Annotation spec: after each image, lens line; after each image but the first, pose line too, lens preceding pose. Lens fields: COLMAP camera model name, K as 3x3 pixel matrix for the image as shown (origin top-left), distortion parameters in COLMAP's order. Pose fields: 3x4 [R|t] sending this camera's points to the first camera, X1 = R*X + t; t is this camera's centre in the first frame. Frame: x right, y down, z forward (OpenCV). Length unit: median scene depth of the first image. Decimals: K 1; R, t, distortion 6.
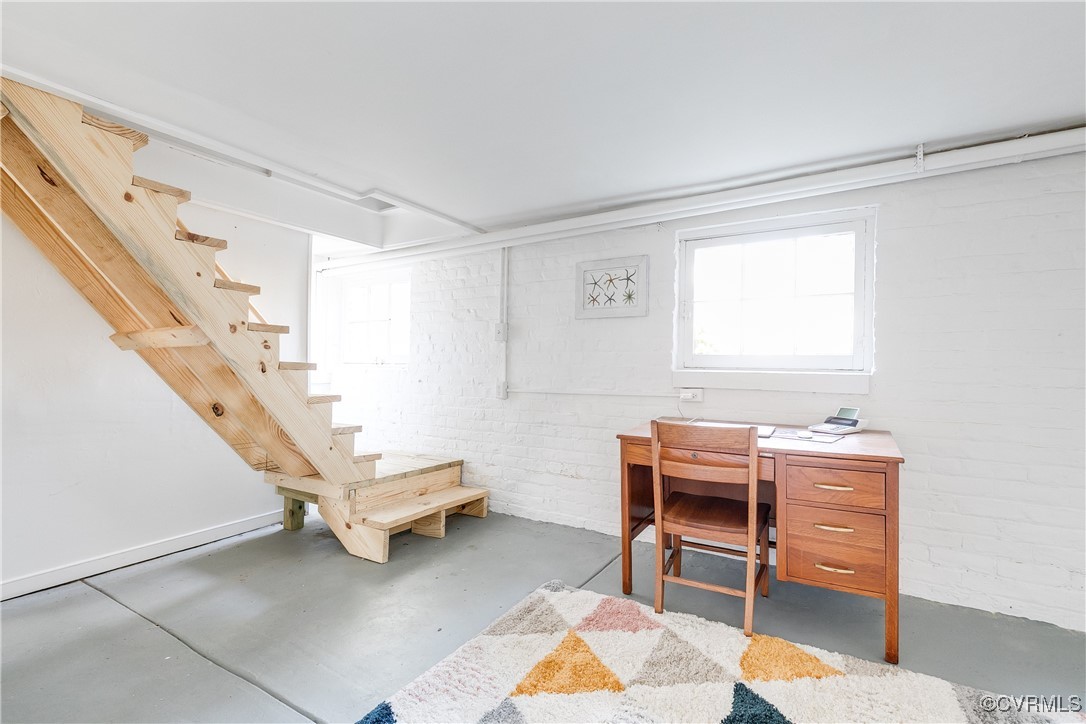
lens RADIAL K [[488.8, 0, 550.3], [0, 488.8, 363.5], [0, 0, 1]] dist [-0.000032, -0.000214]
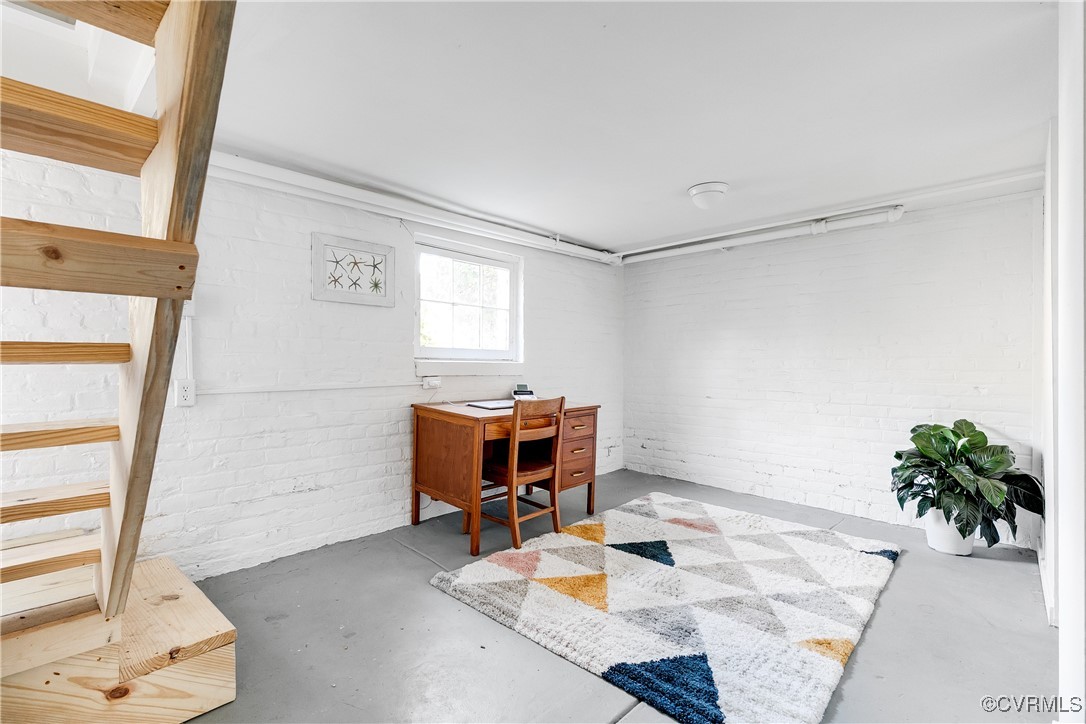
lens RADIAL K [[488.8, 0, 550.3], [0, 488.8, 363.5], [0, 0, 1]] dist [-0.000032, -0.000214]
pose [[0.217343, -0.009267, 0.976051, -0.717331], [-0.010035, 0.999881, 0.011727, 0.003997], [-0.976044, -0.012344, 0.217225, 0.454803]]
